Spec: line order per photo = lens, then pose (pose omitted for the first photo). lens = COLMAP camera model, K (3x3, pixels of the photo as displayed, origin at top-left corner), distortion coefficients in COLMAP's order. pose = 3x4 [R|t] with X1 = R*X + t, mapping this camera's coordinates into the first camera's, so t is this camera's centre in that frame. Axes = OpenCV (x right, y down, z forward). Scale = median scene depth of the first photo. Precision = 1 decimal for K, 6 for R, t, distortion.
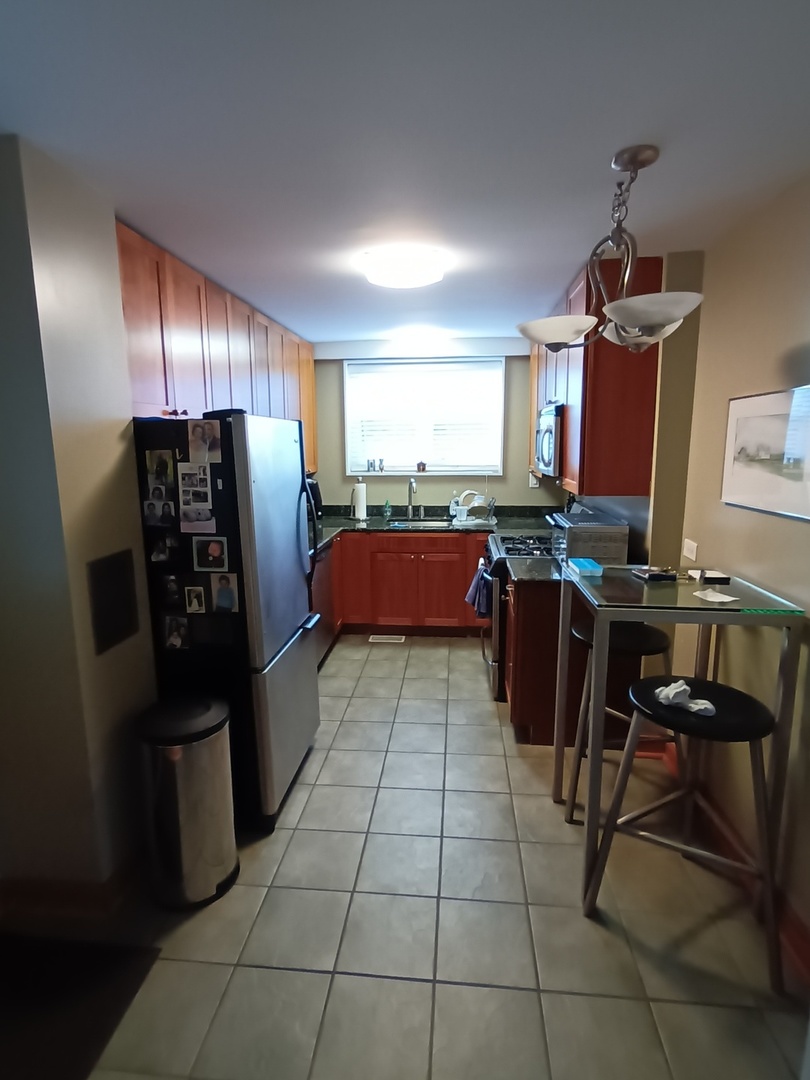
lens RADIAL K [[549.7, 0, 406.8], [0, 549.7, 533.0], [0, 0, 1]] dist [0.003372, -0.002596]
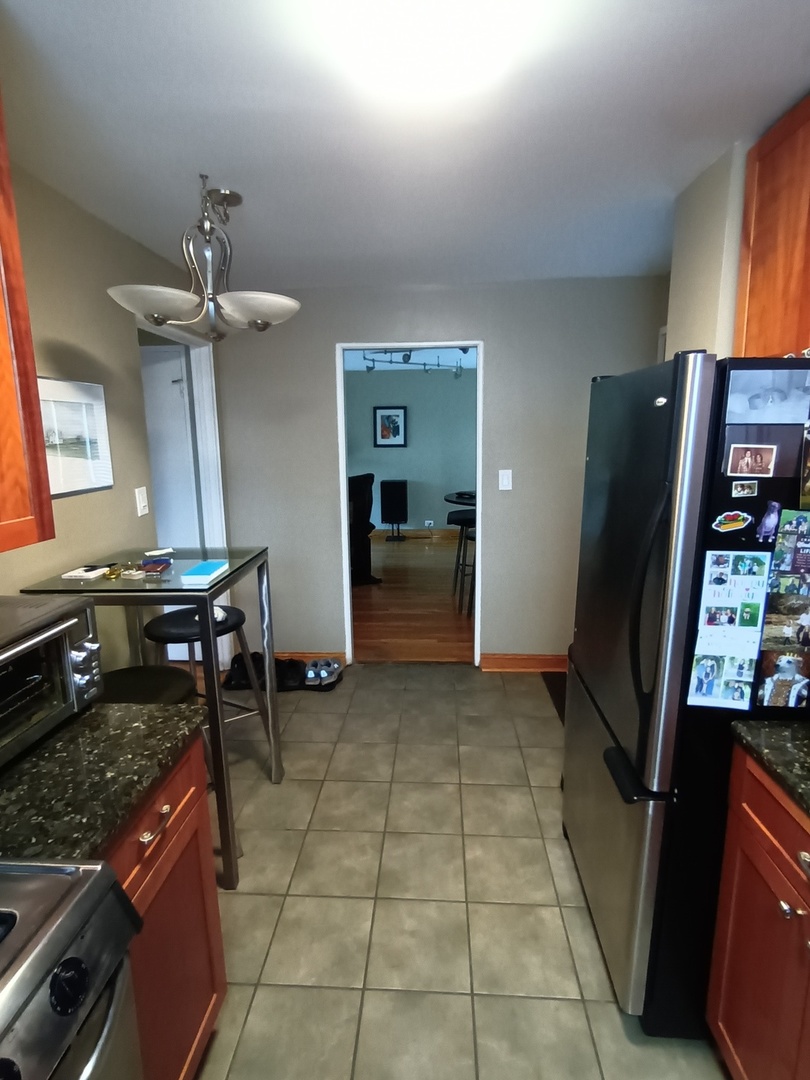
lens RADIAL K [[549.7, 0, 406.8], [0, 549.7, 533.0], [0, 0, 1]] dist [0.003372, -0.002596]
pose [[-0.999333, 0.023714, -0.027752, 0.018889], [0.012989, 0.941489, 0.336794, -0.126200], [0.034115, 0.336209, -0.941169, 0.832908]]
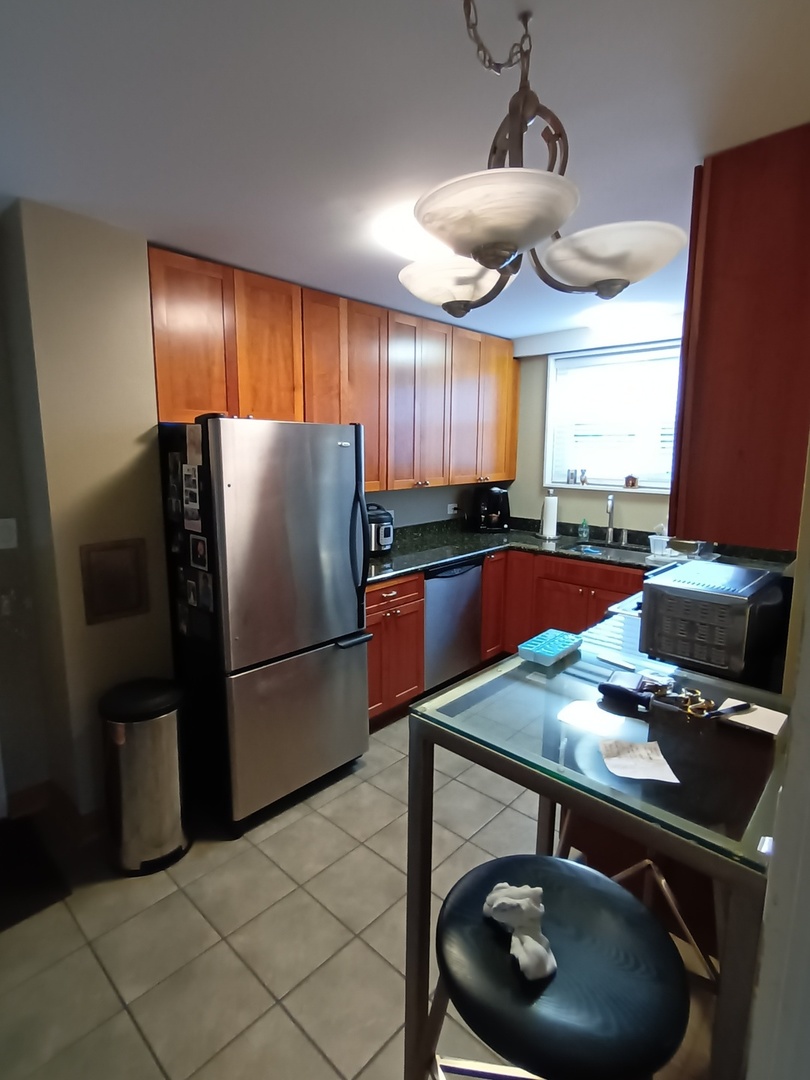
lens RADIAL K [[549.7, 0, 406.8], [0, 549.7, 533.0], [0, 0, 1]] dist [0.003372, -0.002596]
pose [[0.797705, 0.107677, -0.593356, 0.259728], [-0.113062, 0.993187, 0.028233, -0.032626], [0.592354, 0.044564, 0.804445, 0.176120]]
